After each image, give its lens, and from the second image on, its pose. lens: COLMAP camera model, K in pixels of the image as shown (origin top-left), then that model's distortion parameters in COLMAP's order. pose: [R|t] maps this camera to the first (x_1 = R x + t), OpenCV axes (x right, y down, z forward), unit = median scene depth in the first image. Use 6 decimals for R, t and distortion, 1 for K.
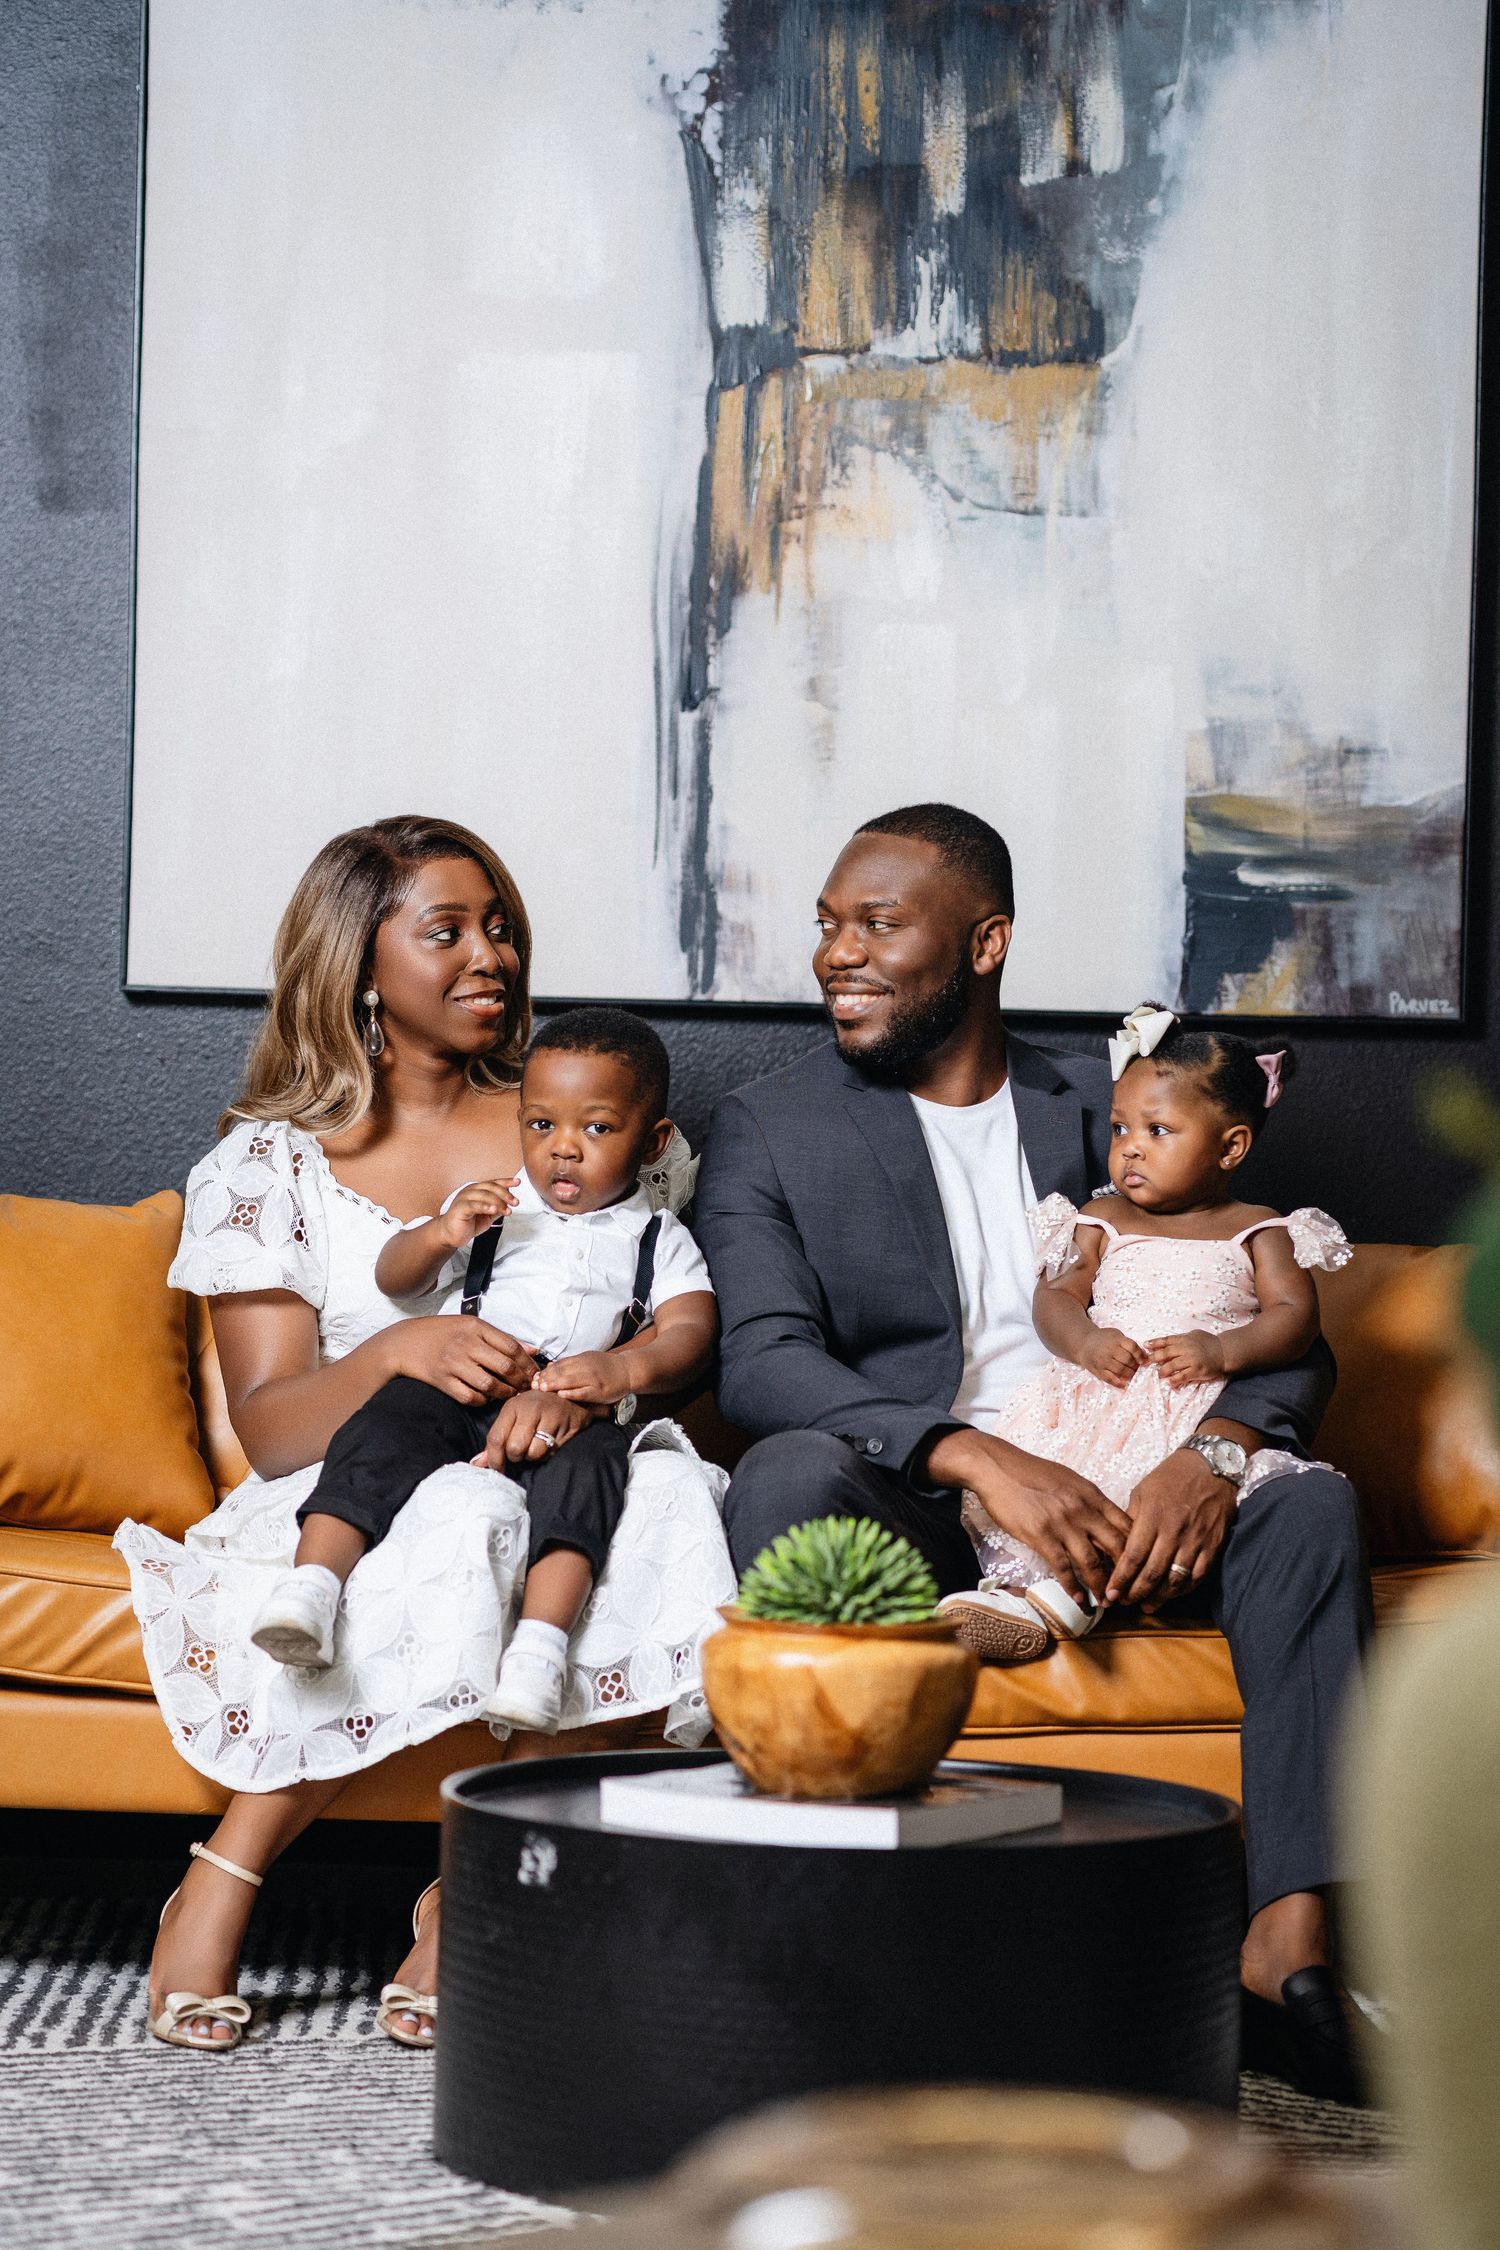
lens RADIAL K [[6043.0, 0, 750.0], [0, 6043.0, 1125.0], [0, 0, 1]] dist [0.015996, 0.027898]
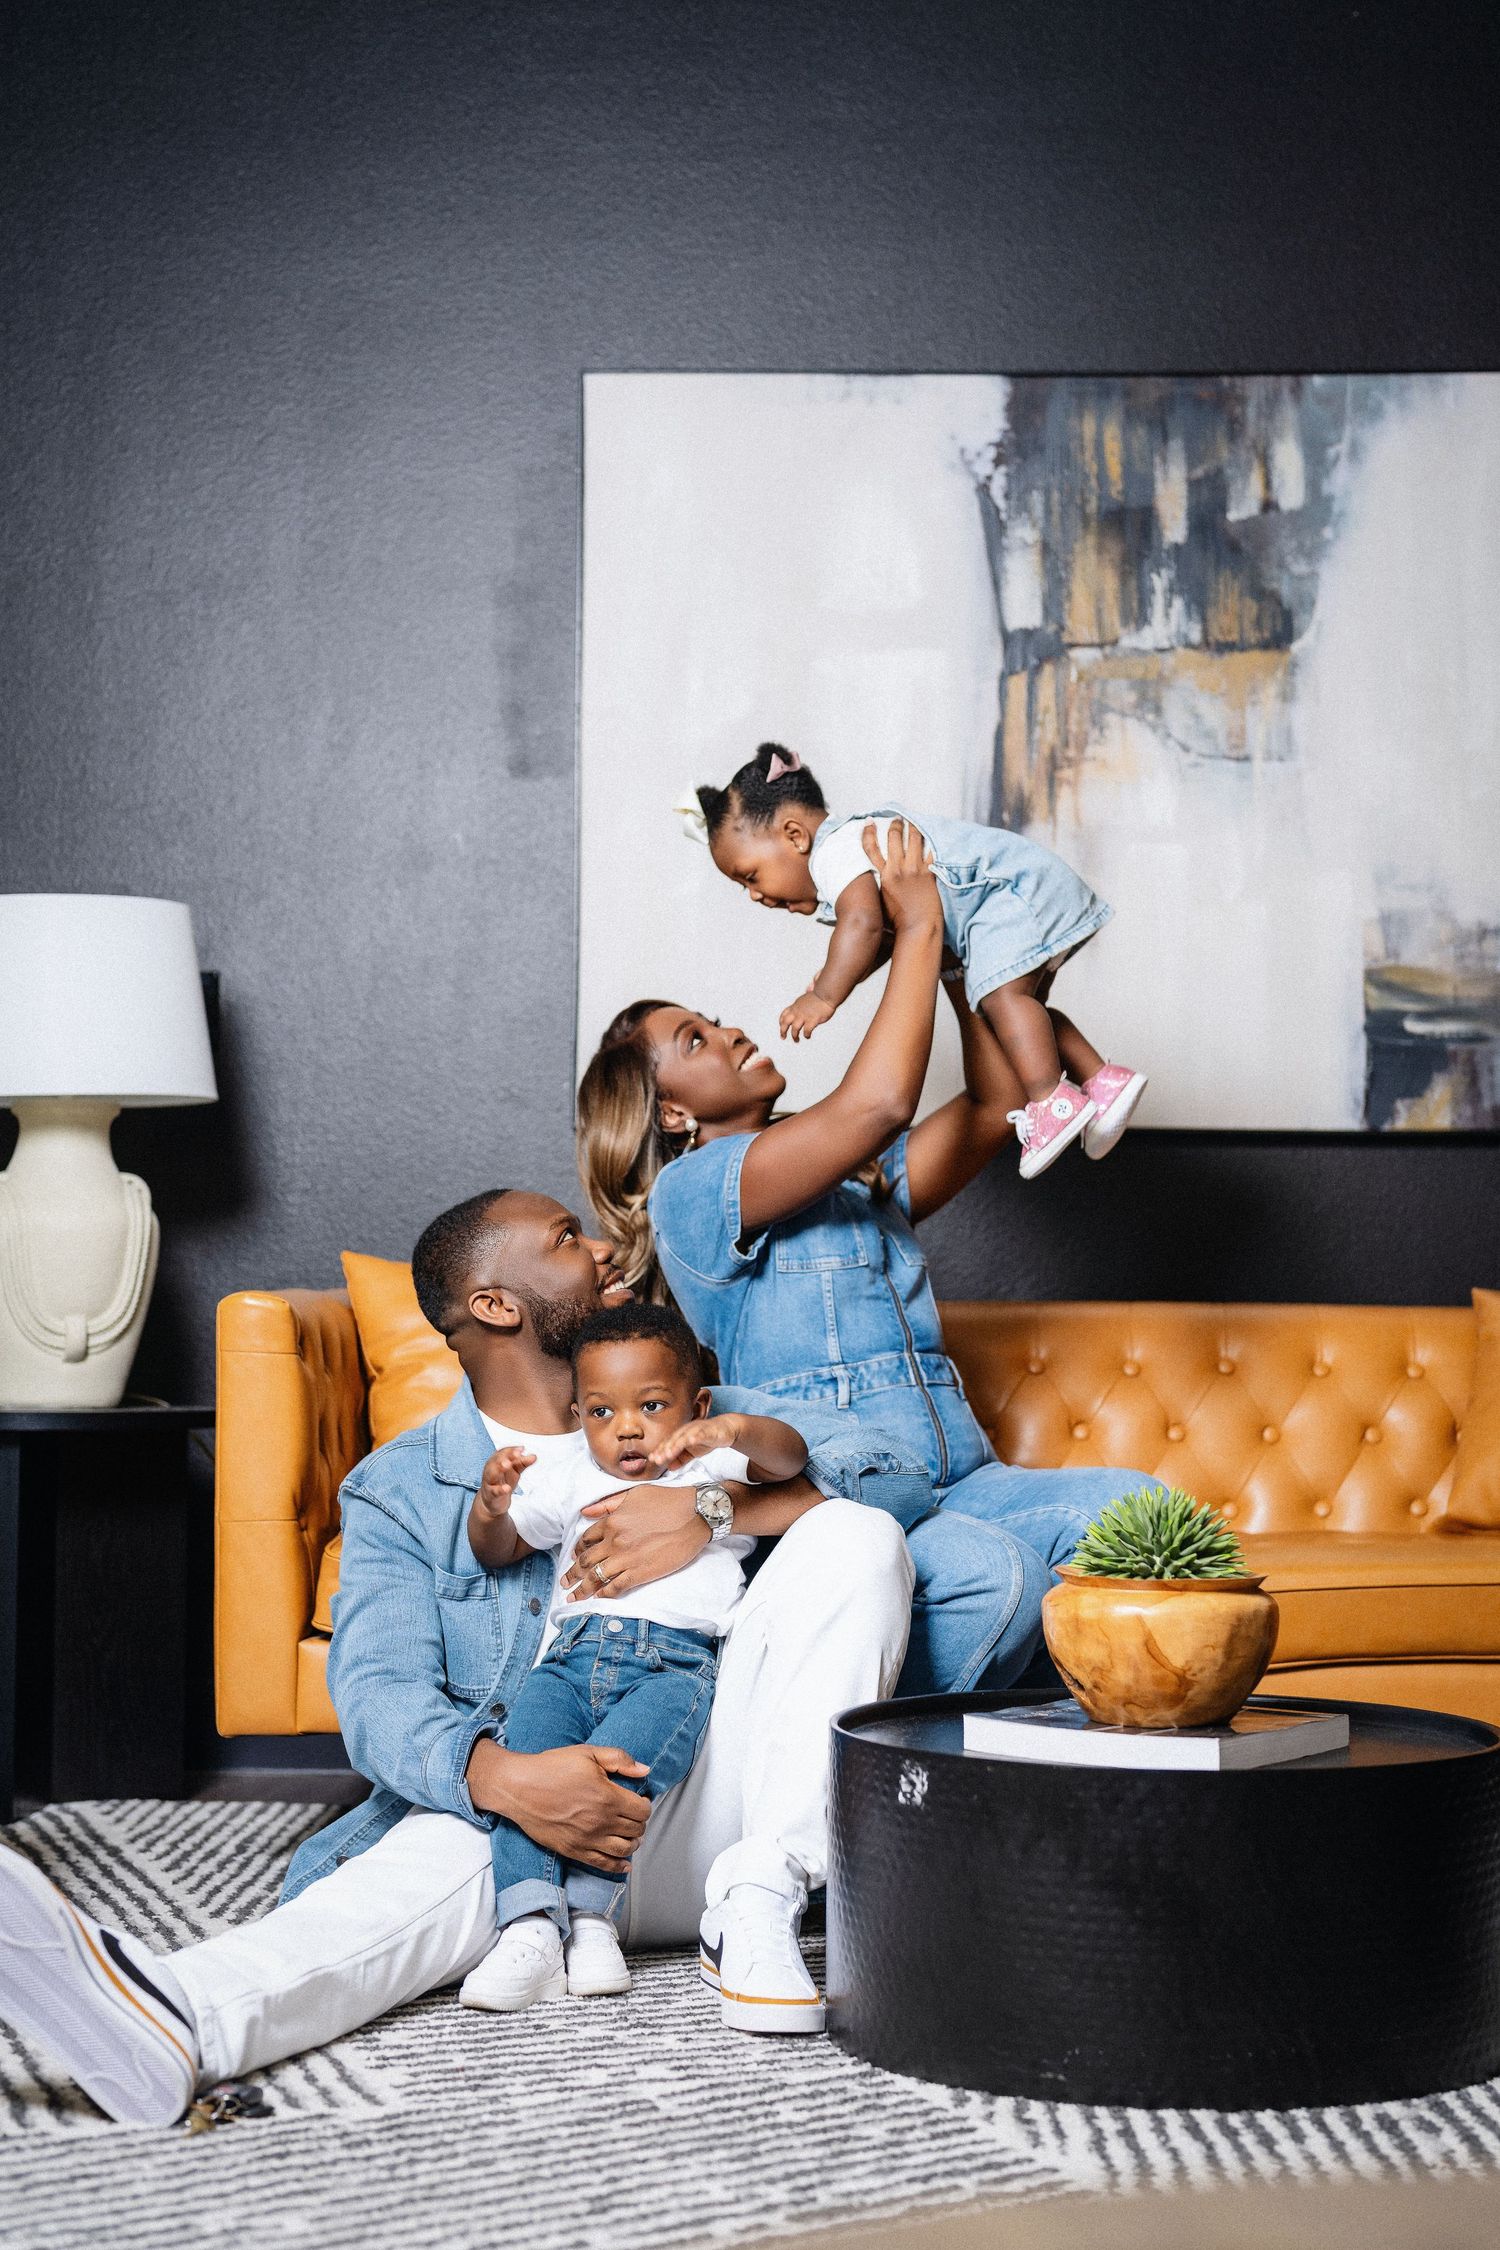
lens RADIAL K [[3242.5, 0, 750.0], [0, 3242.5, 1125.0], [0, 0, 1]] dist [-0.024972, 0.014651]
pose [[0.997882, -0.019070, -0.062197, -0.019449], [0.014501, 0.997219, -0.073096, 0.030843], [0.063418, 0.072040, 0.995384, 0.282053]]
